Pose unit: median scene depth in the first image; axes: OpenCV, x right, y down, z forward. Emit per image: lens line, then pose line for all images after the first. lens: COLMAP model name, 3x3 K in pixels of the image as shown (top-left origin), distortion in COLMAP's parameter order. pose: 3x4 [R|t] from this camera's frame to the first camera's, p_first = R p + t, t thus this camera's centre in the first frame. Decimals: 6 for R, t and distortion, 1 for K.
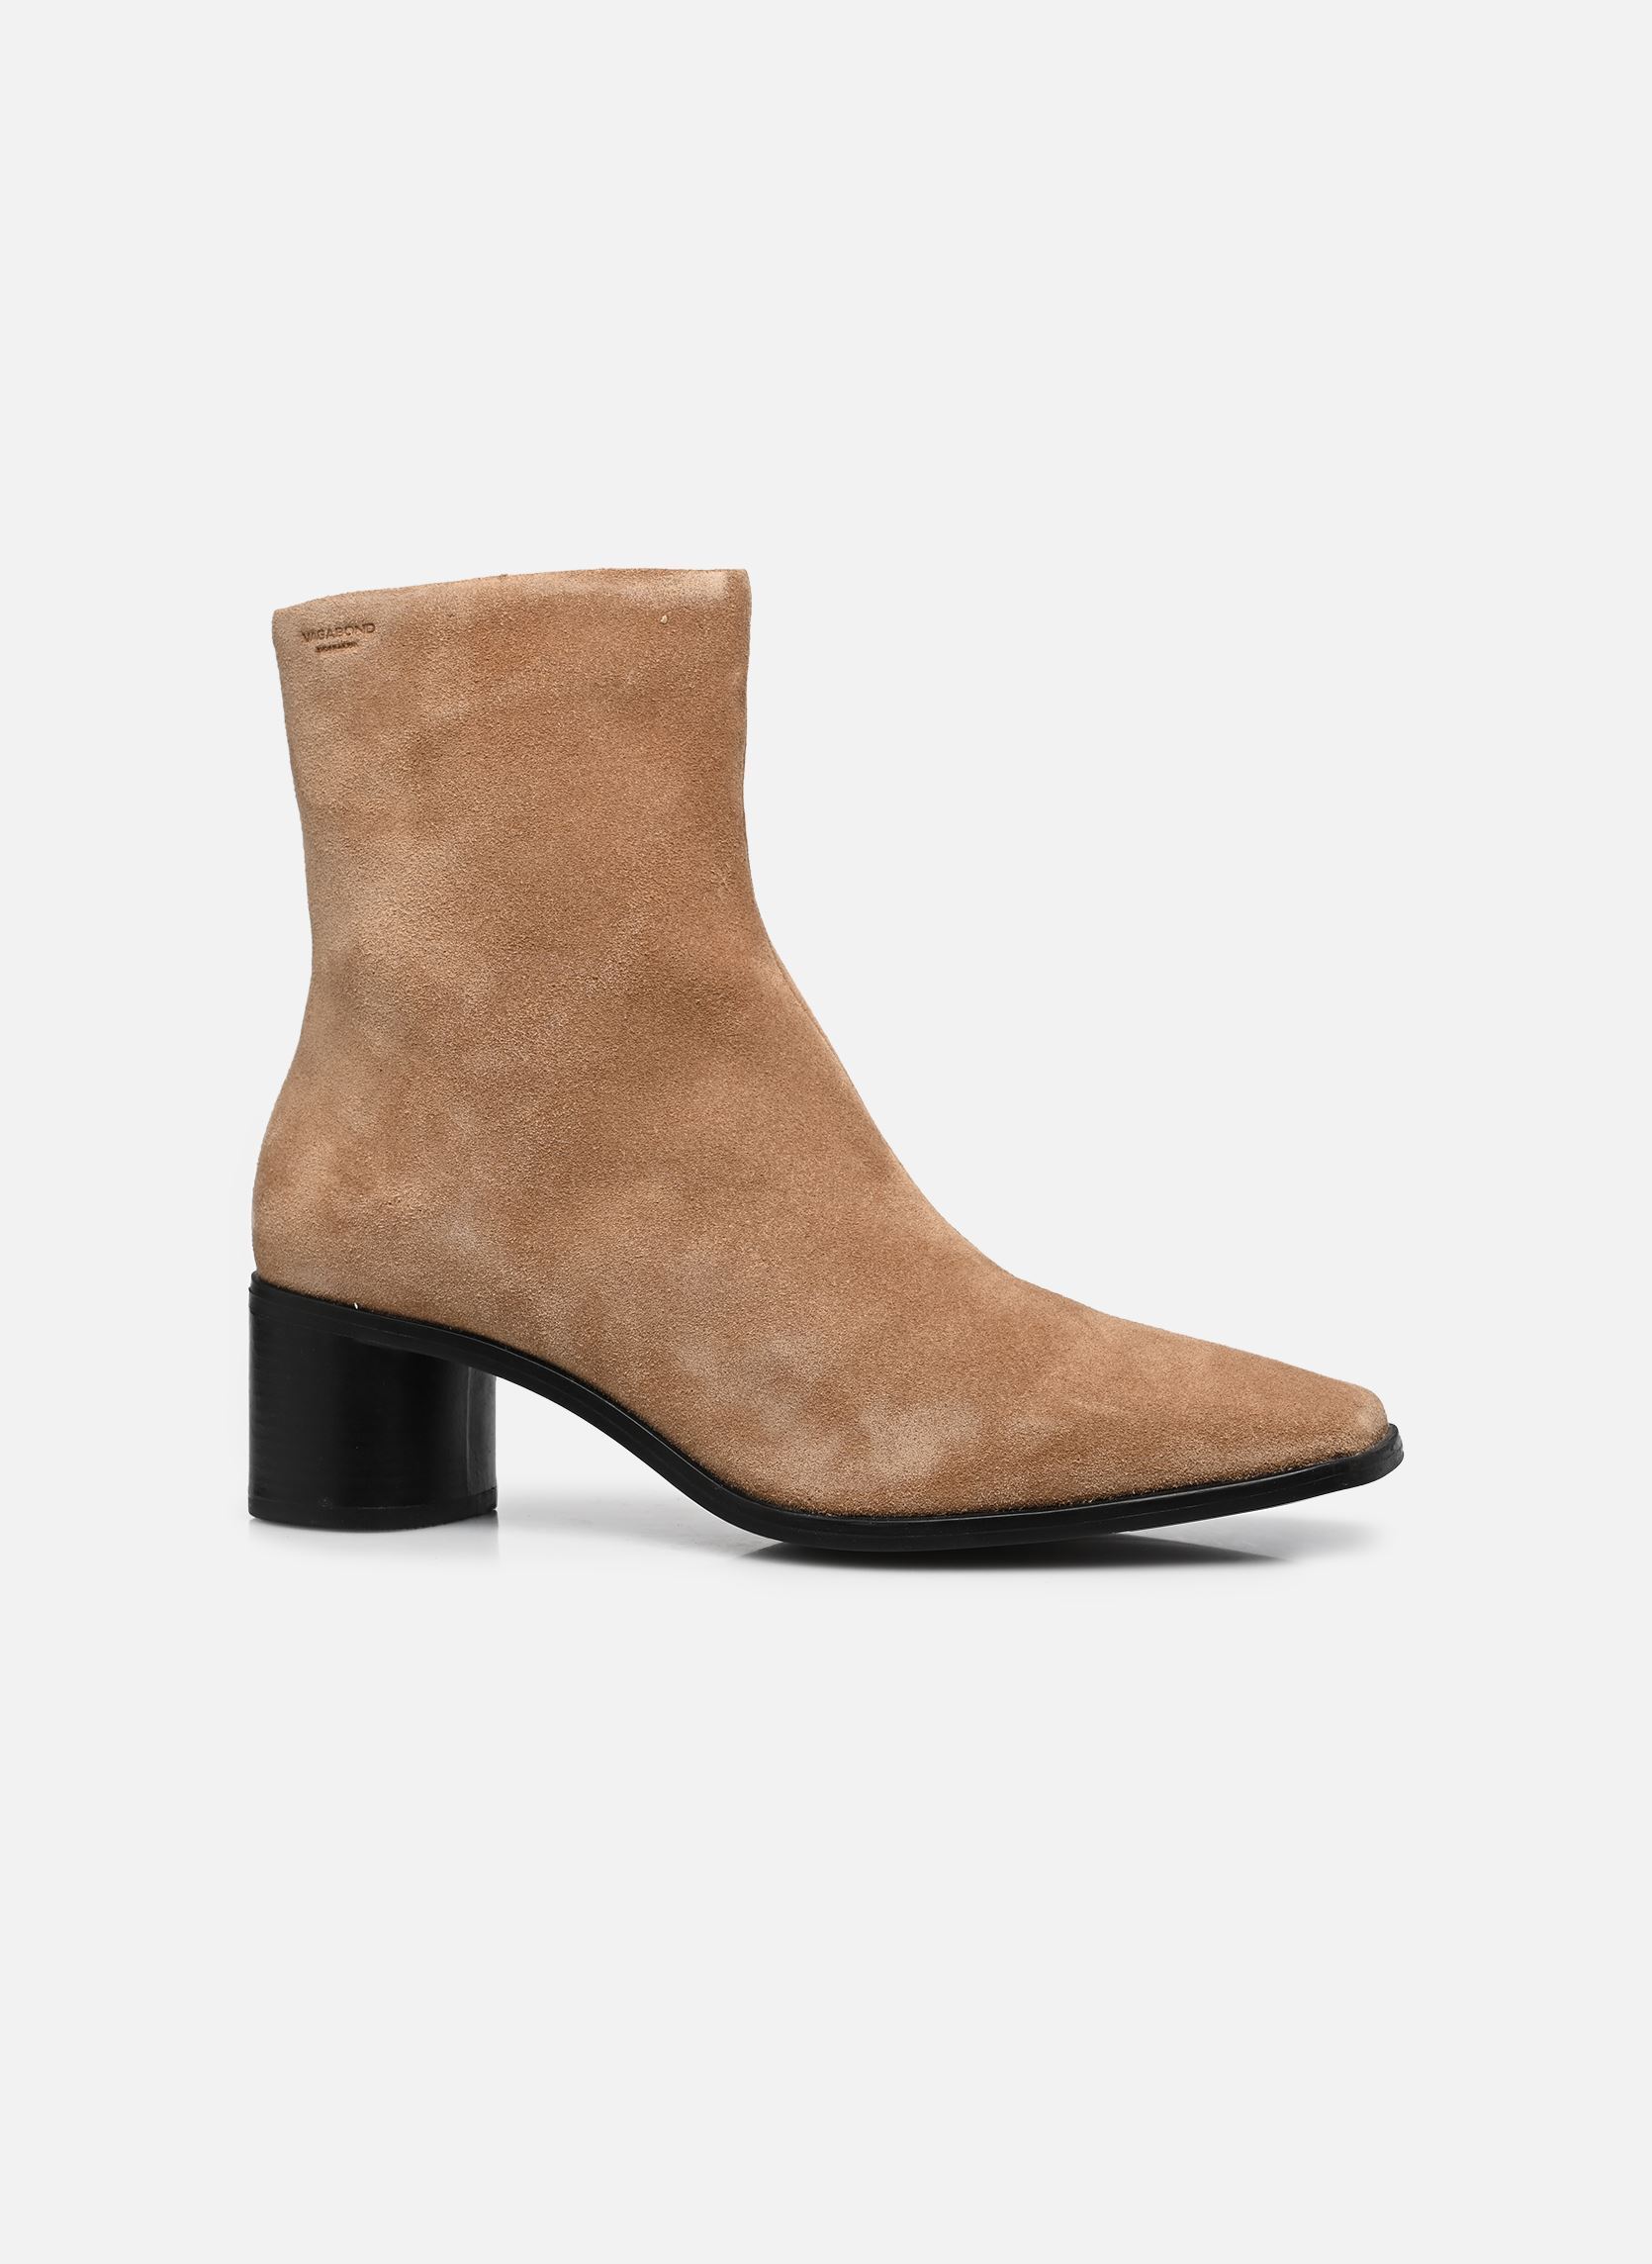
lens RADIAL K [[7152.8, 0, 825.0], [0, 7152.8, 1130.1], [0, 0, 1]] dist [-0.020580, 0.000000]
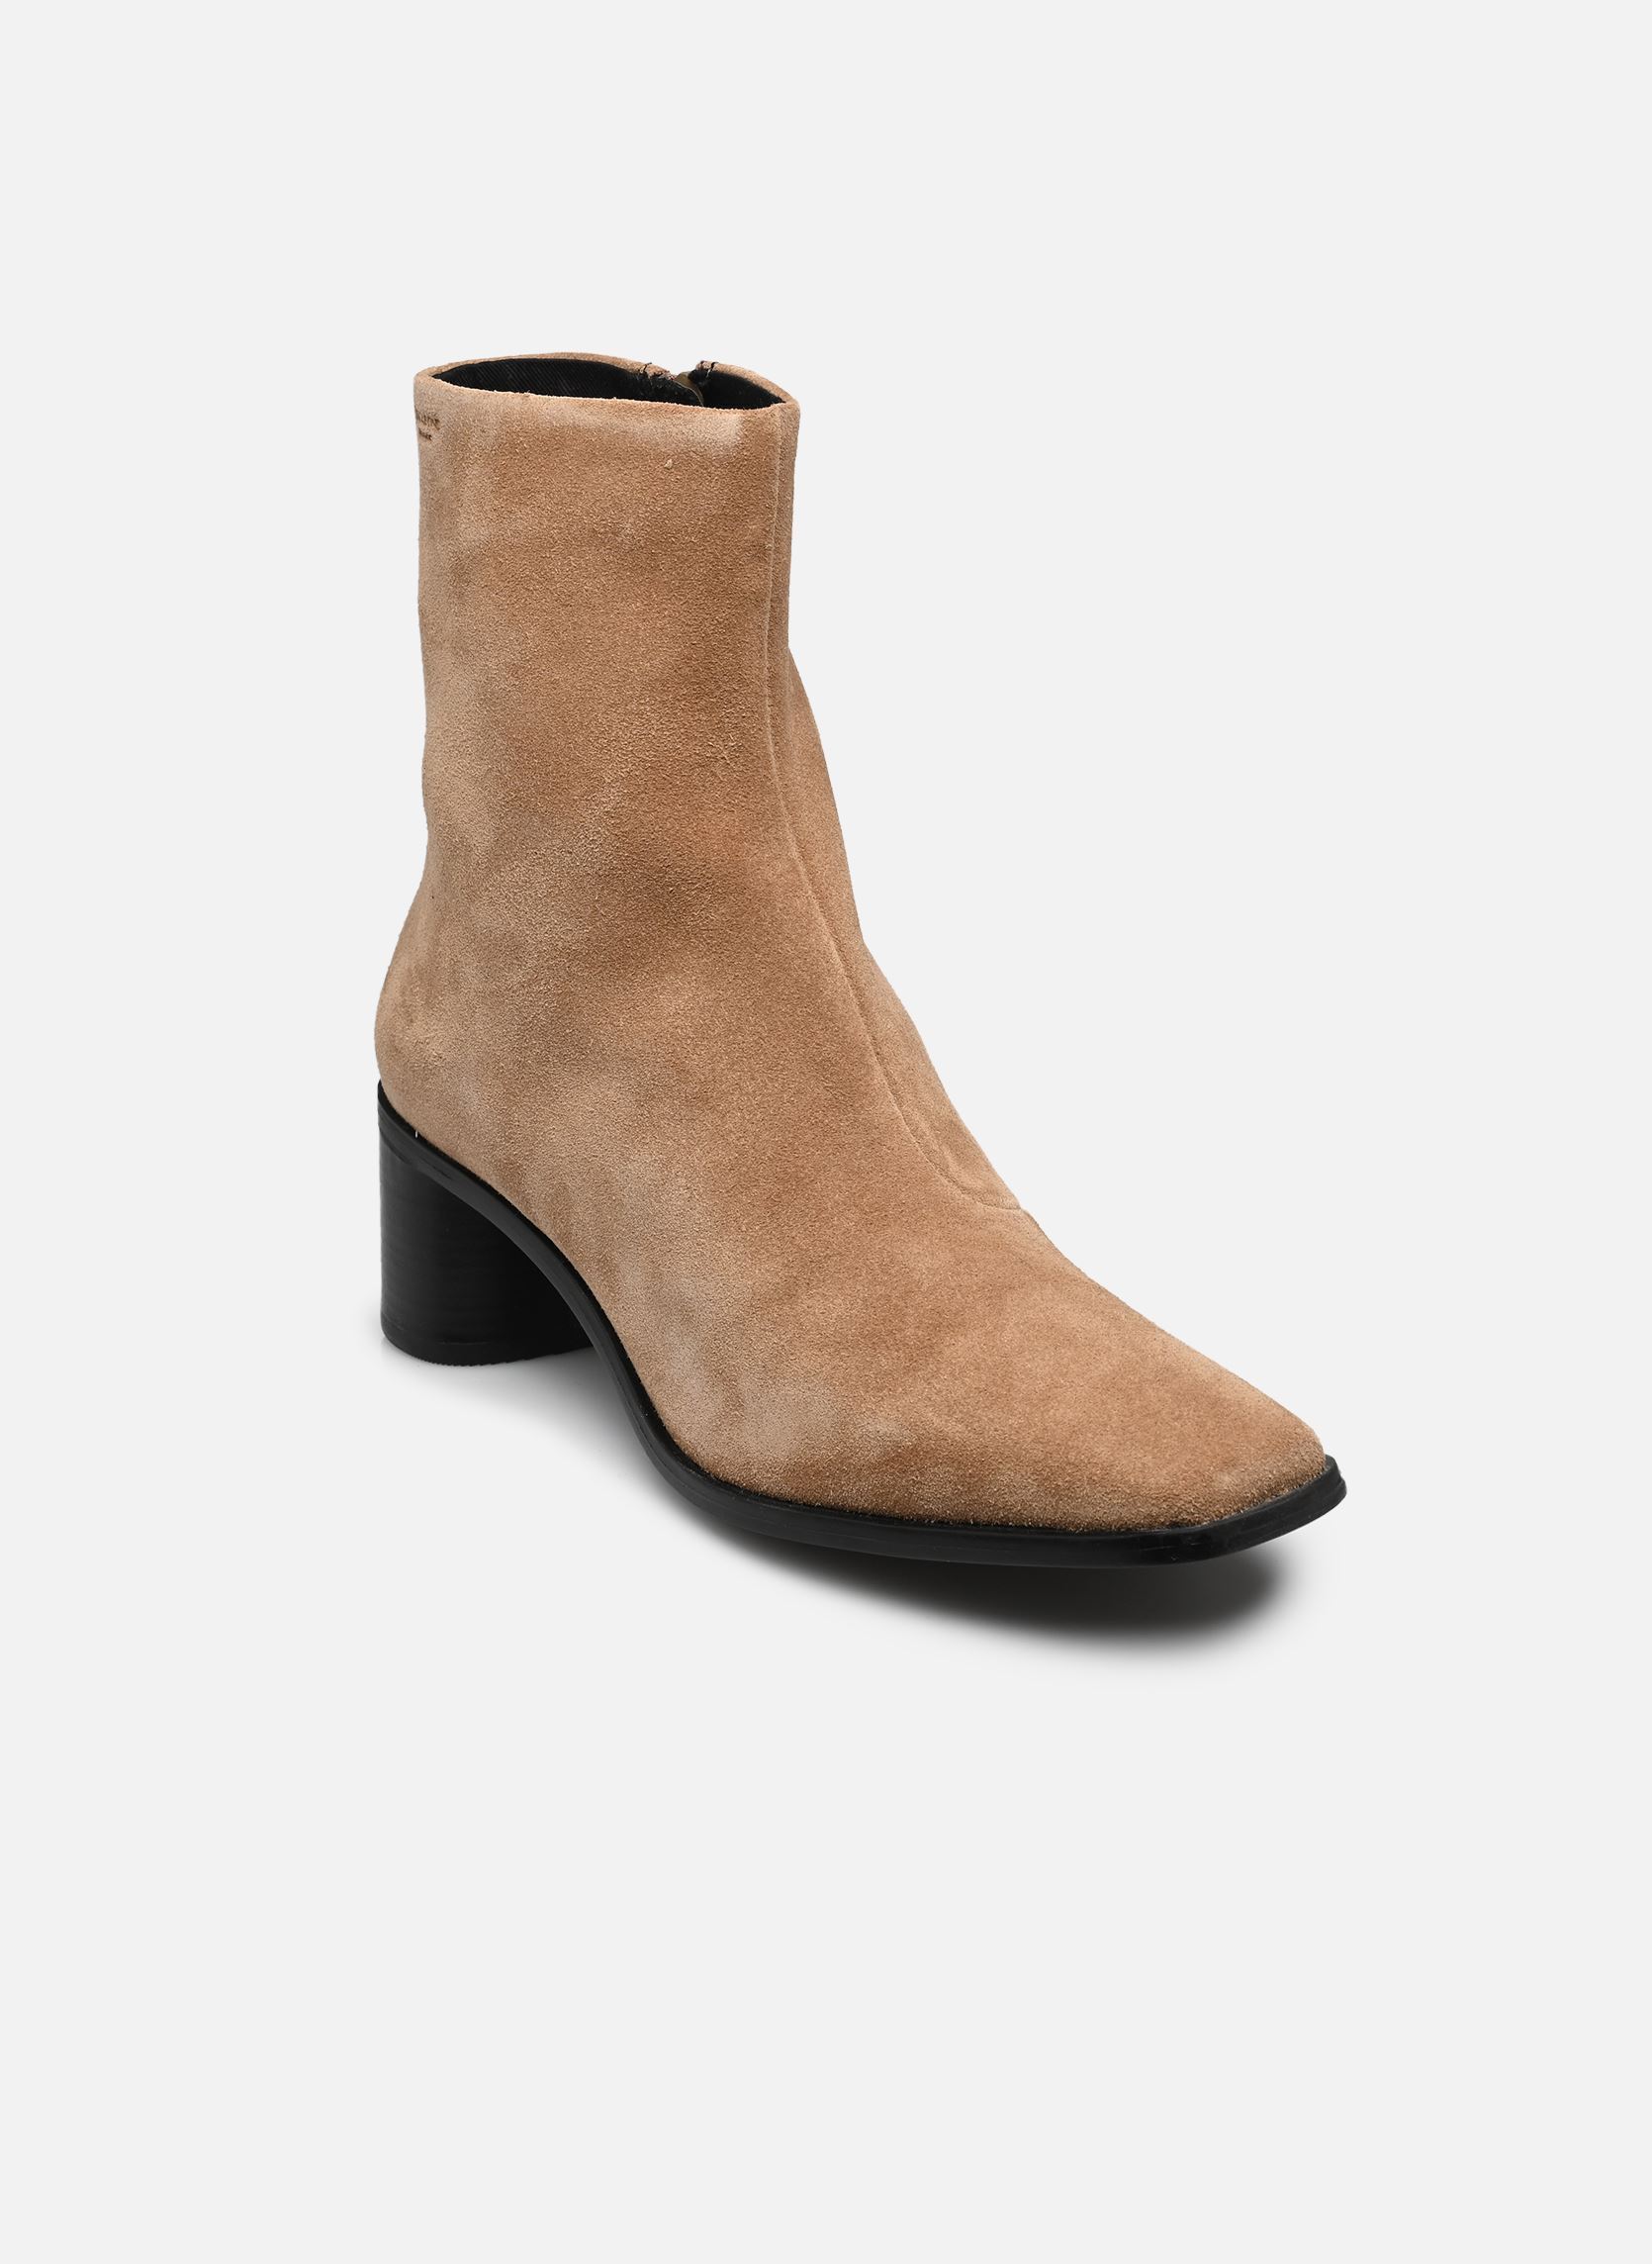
lens RADIAL K [[7152.8, 0, 826.4], [0, 7152.8, 1133.4], [0, 0, 1]] dist [-0.020580, 0.000000]
pose [[0.845201, 0.158462, -0.510417, 0.469751], [-0.030747, 0.967869, 0.249567, -0.216304], [0.533564, -0.195240, 0.822916, 0.254070]]
